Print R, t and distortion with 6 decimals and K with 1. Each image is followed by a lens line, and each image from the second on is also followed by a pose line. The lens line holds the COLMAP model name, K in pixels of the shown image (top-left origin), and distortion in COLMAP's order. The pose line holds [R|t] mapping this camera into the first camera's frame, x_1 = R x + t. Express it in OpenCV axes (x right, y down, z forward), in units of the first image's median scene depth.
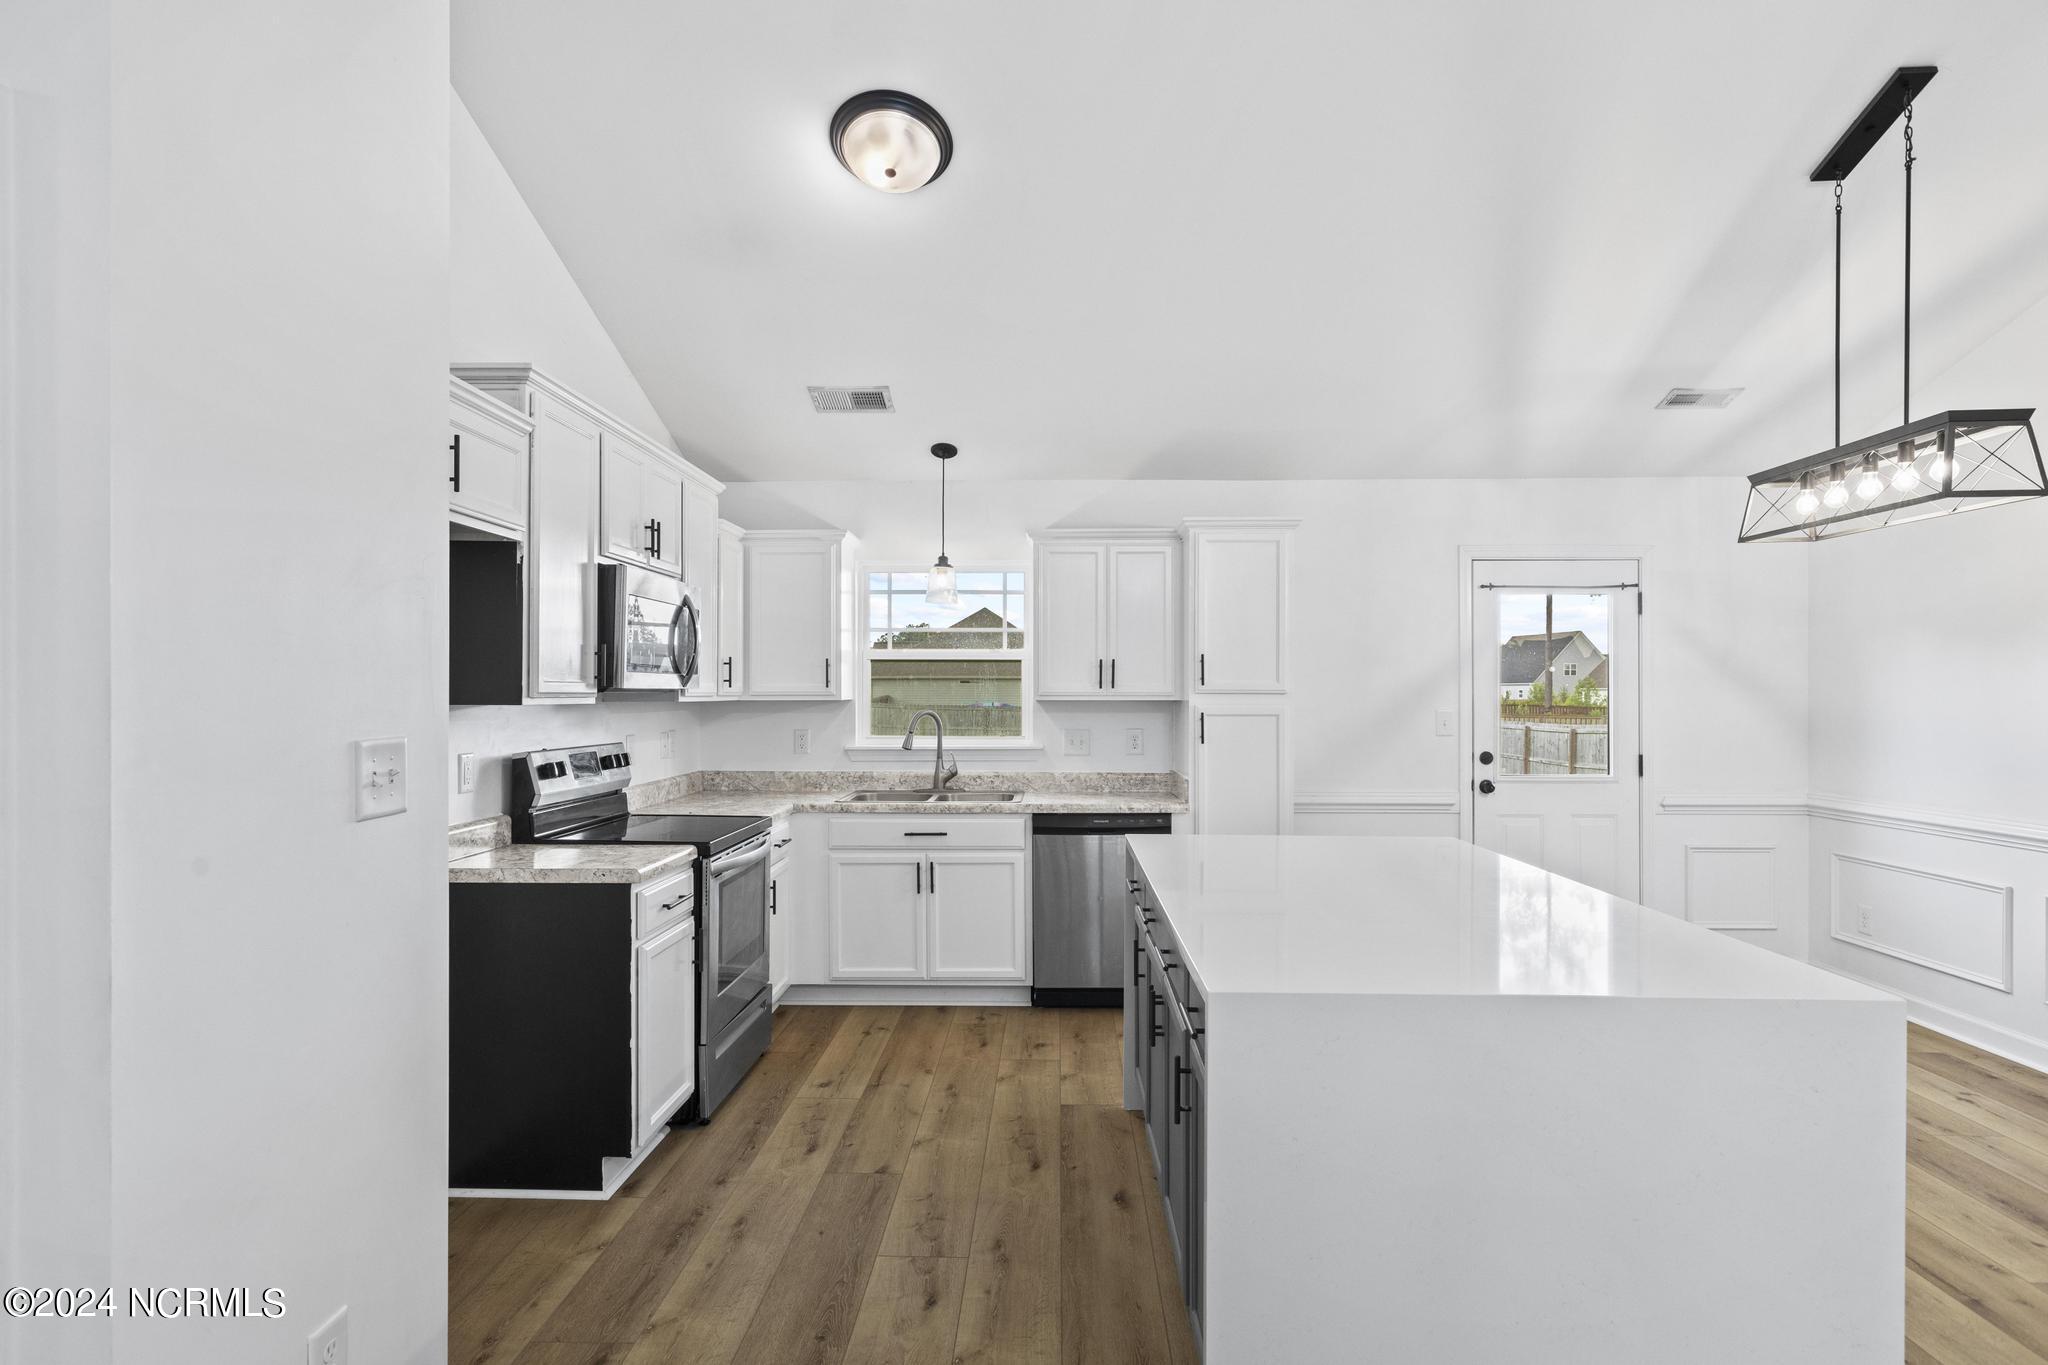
lens RADIAL K [[1065.9, 0, 1026.4], [0, 1065.9, 686.3], [0, 0, 1]] dist [0.000994, 0.000576]
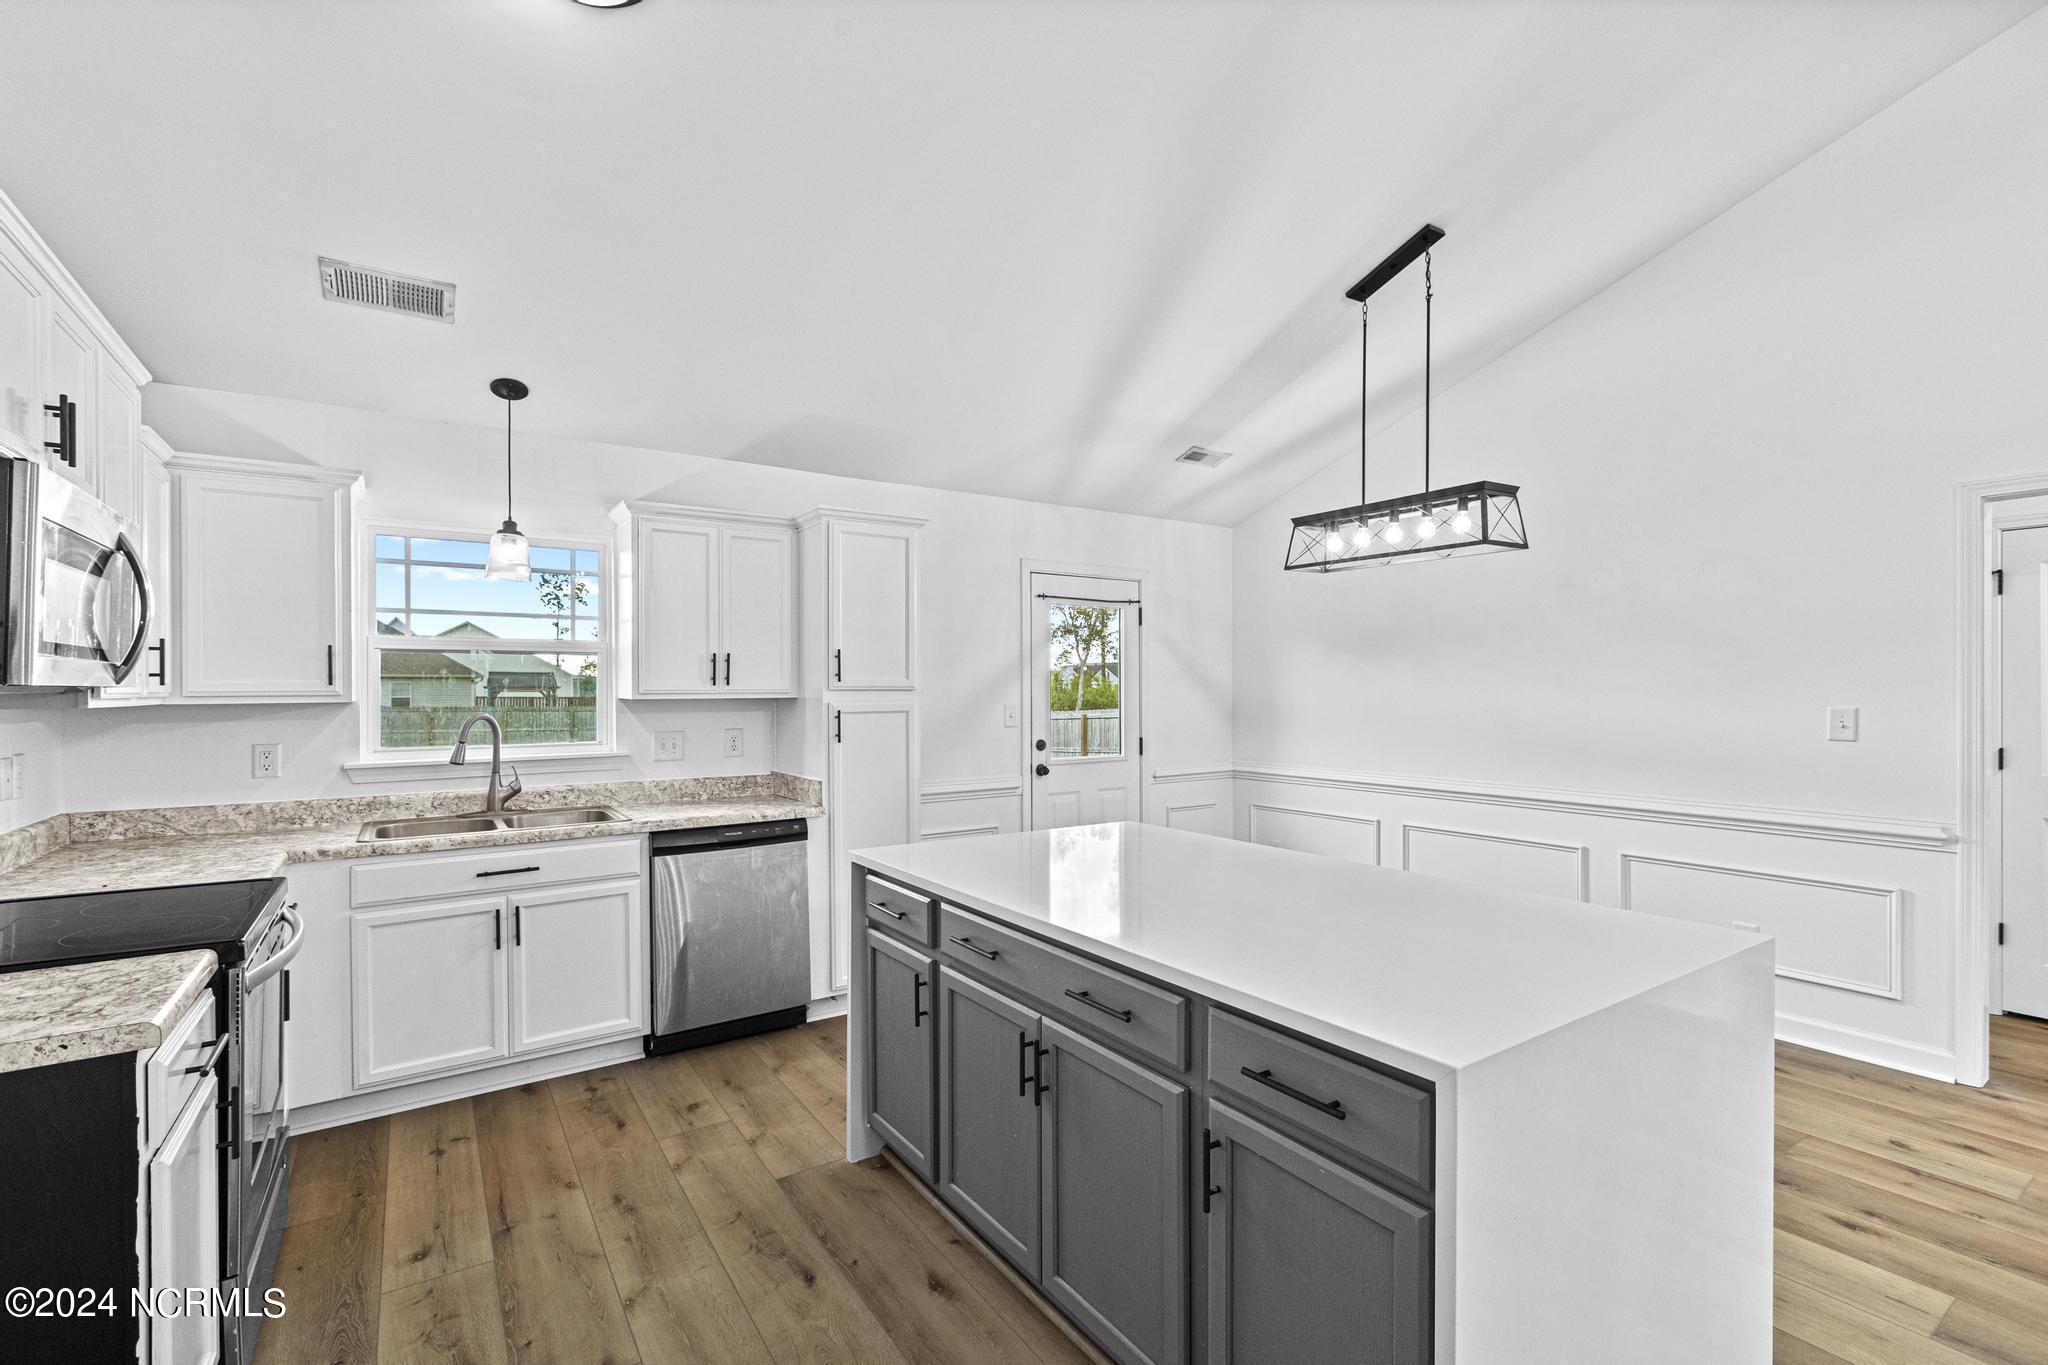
lens RADIAL K [[908.5, 0, 1030.1], [0, 908.5, 686.6], [0, 0, 1]] dist [0.001628, -0.001186]
pose [[0.811076, -0.002695, 0.584935, -0.173250], [0.001337, 0.999995, 0.002754, 0.001286], [-0.584940, -0.001451, 0.811075, 0.234100]]
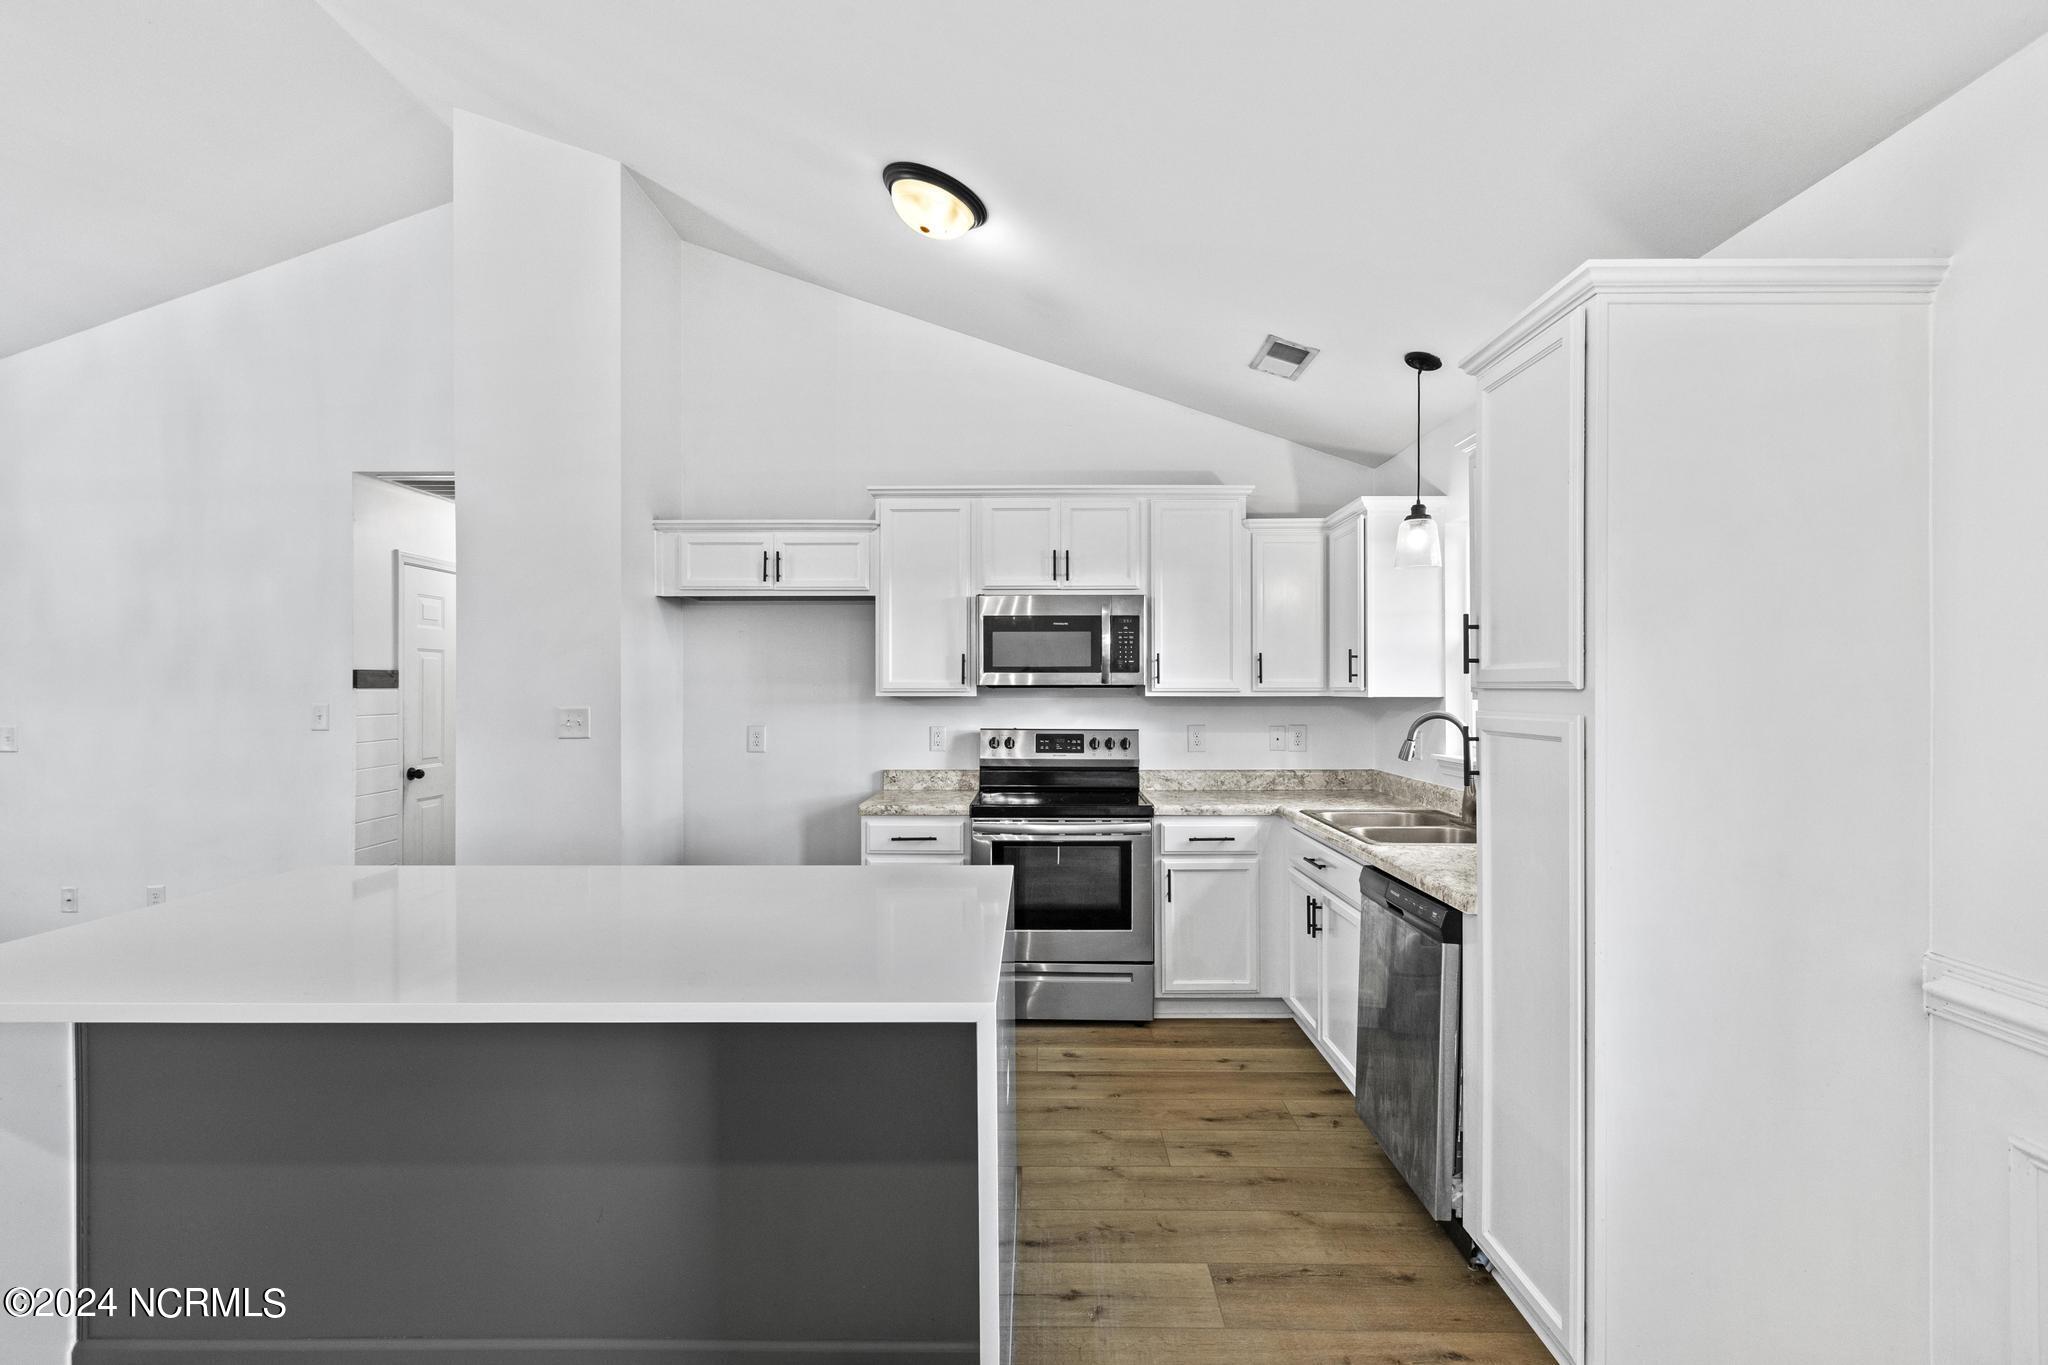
lens RADIAL K [[948.0, 0, 1028.9], [0, 948.0, 683.4], [0, 0, 1]] dist [0.002820, 0.000071]
pose [[0.014730, -0.005482, -0.999876, 0.622001], [0.006869, 0.999962, -0.005382, 0.004761], [0.999868, -0.006789, 0.014767, 0.773606]]
